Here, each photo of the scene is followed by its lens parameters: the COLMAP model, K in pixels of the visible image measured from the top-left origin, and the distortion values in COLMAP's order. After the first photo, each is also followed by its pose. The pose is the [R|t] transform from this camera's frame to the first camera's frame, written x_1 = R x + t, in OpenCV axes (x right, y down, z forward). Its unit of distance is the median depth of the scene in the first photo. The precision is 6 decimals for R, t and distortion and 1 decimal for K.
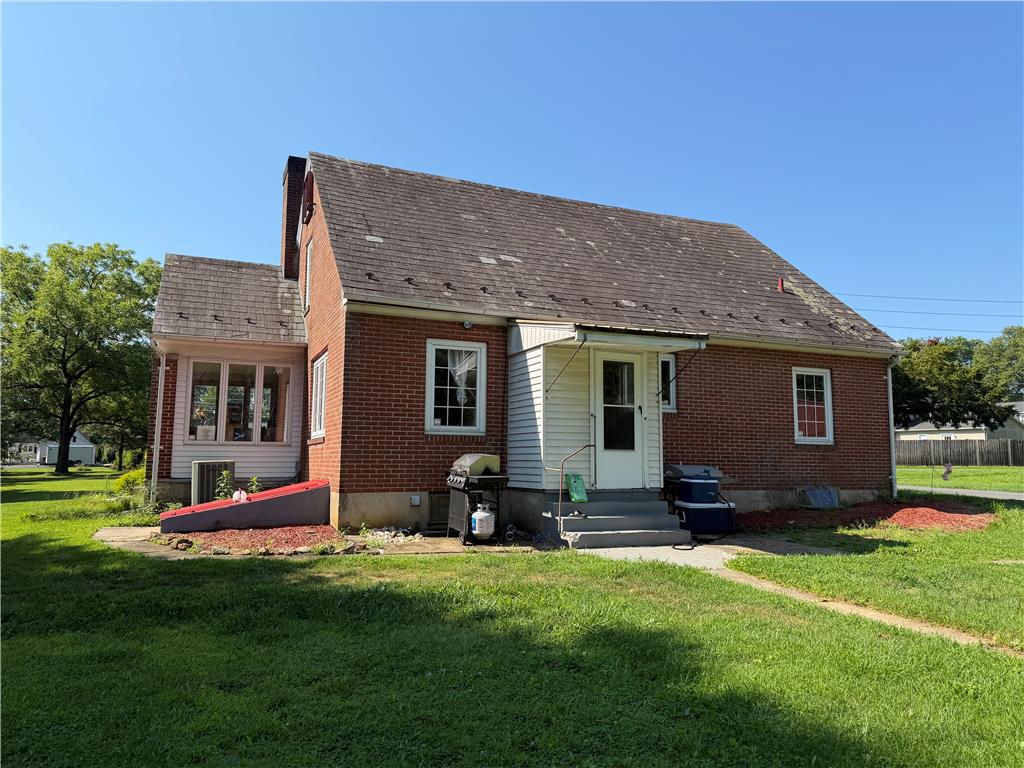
lens RADIAL K [[716.0, 0, 517.6], [0, 716.0, 379.7], [0, 0, 1]] dist [0.126883, -0.157006]
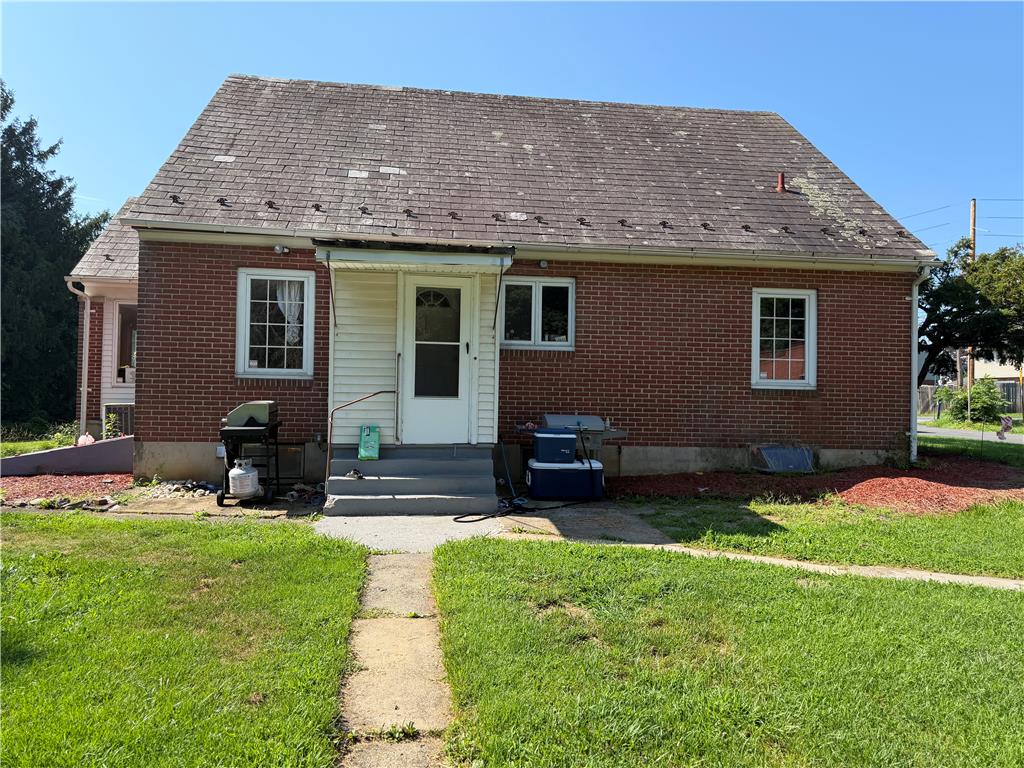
lens RADIAL K [[716.0, 0, 517.6], [0, 716.0, 379.7], [0, 0, 1]] dist [0.126883, -0.157006]
pose [[0.958836, -0.000162, -0.283959, 0.448234], [0.022563, 0.996881, 0.075620, 0.018535], [0.283061, -0.078915, 0.955850, 0.242231]]
